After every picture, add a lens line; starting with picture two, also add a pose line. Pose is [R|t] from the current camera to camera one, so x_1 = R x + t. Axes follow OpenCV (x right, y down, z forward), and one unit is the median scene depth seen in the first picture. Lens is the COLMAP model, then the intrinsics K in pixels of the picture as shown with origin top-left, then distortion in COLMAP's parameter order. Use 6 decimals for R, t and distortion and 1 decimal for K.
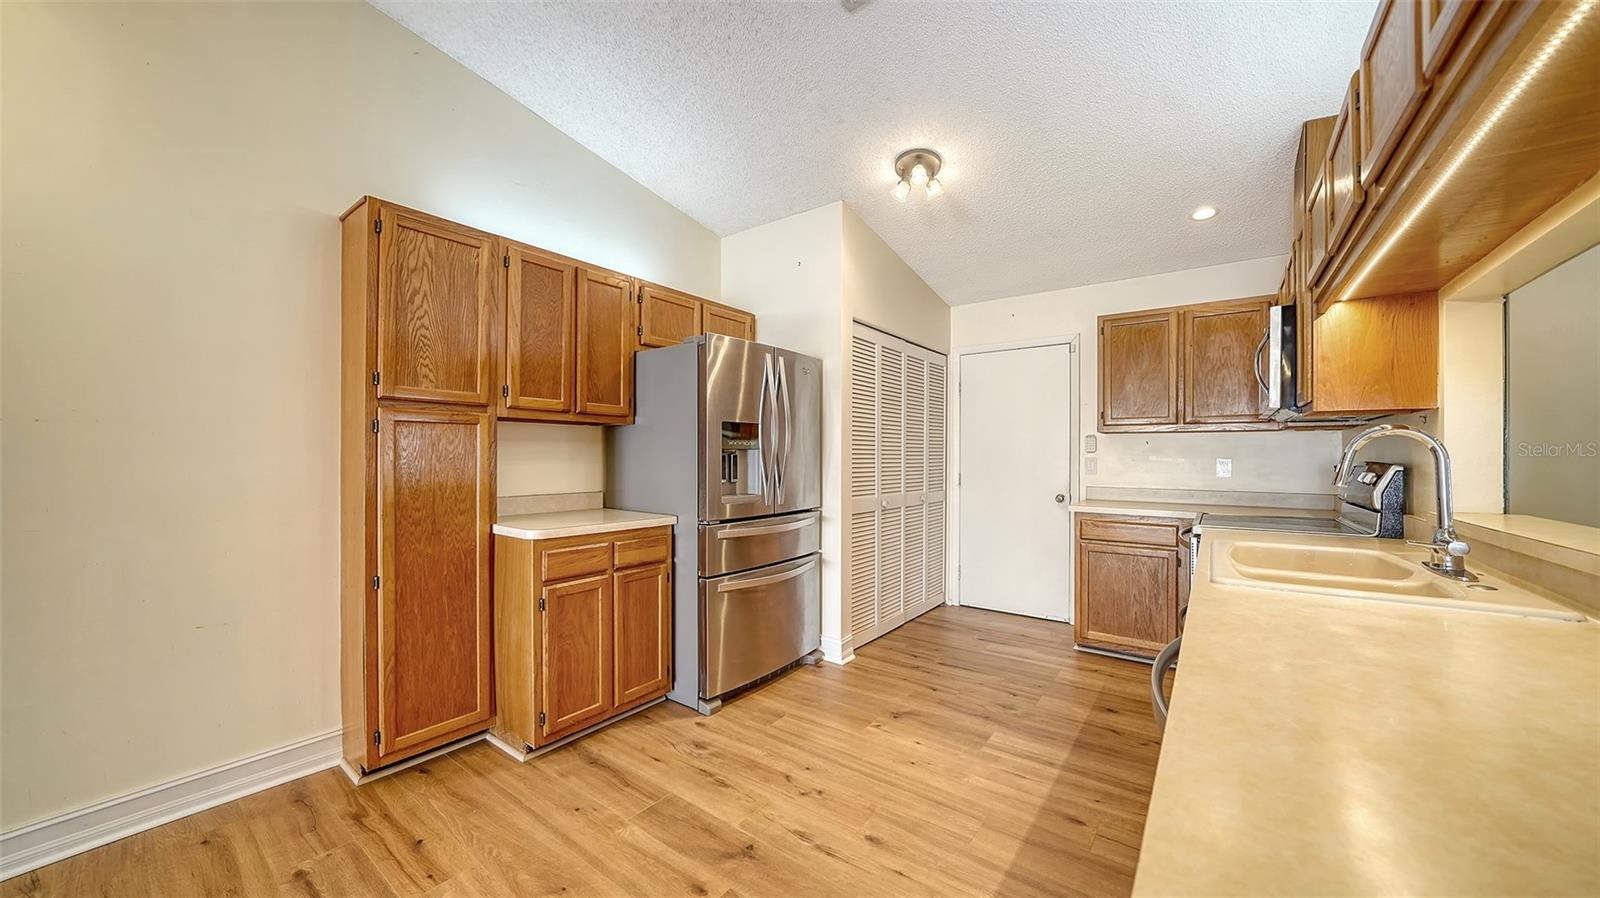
lens RADIAL K [[569.7, 0, 806.8], [0, 569.7, 449.9], [0, 0, 1]] dist [-0.013979, -0.000461]
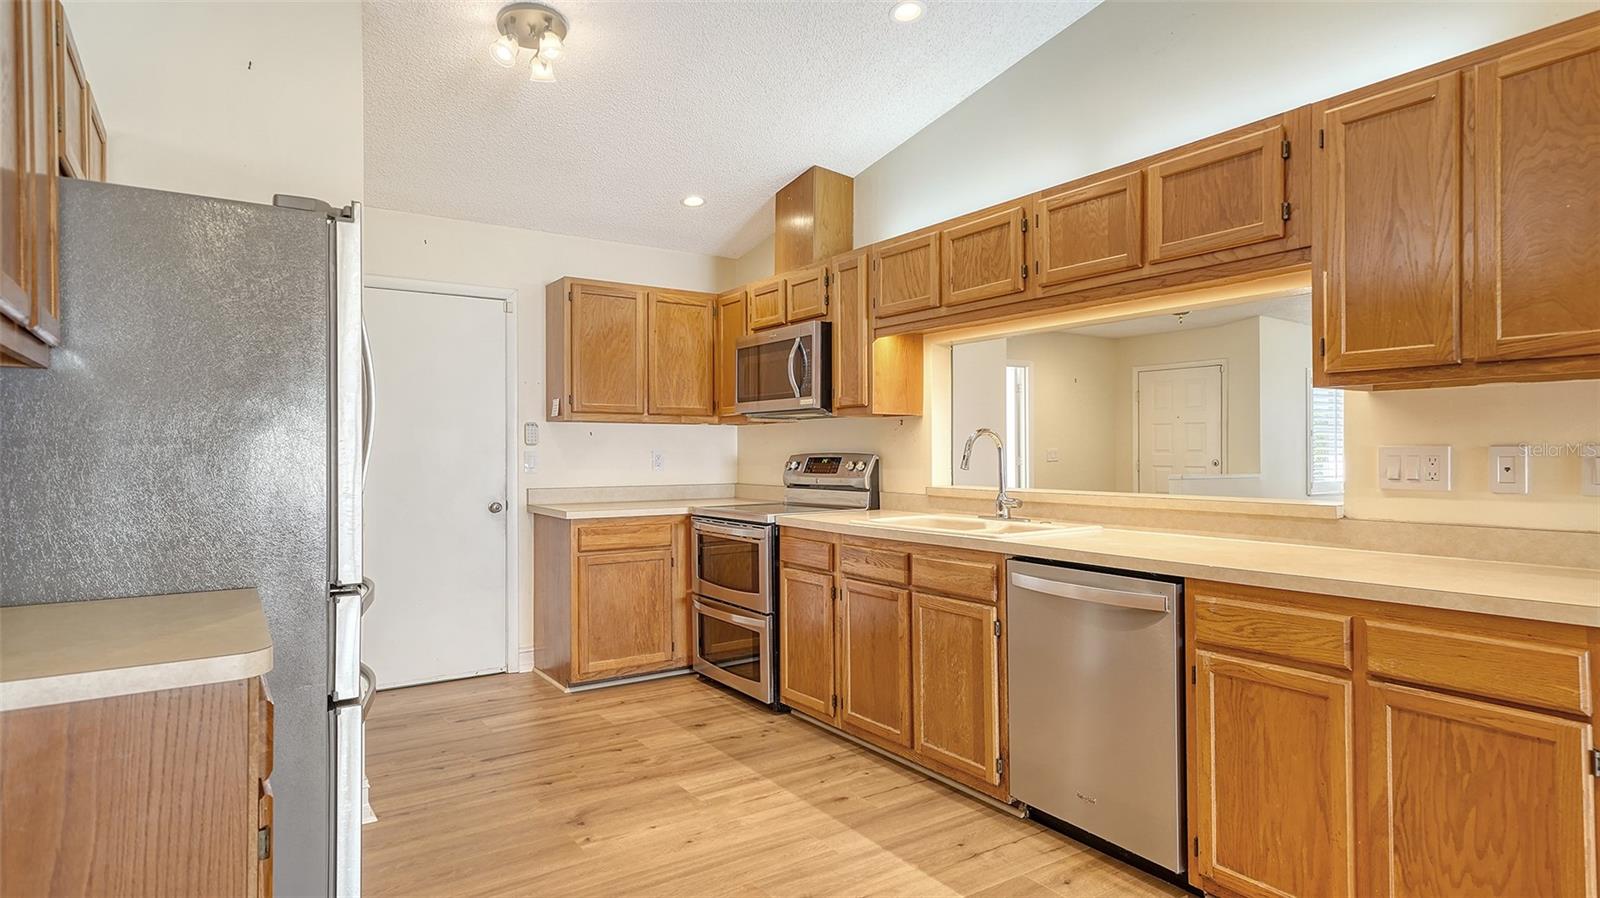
lens RADIAL K [[847.6, 0, 800.8], [0, 847.6, 453.2], [0, 0, 1]] dist [0.025636, 0.000646]
pose [[0.334309, -0.006043, 0.942444, -0.698207], [-0.004913, 0.999955, 0.008154, 0.003154], [-0.942451, -0.007356, 0.334264, 0.371900]]
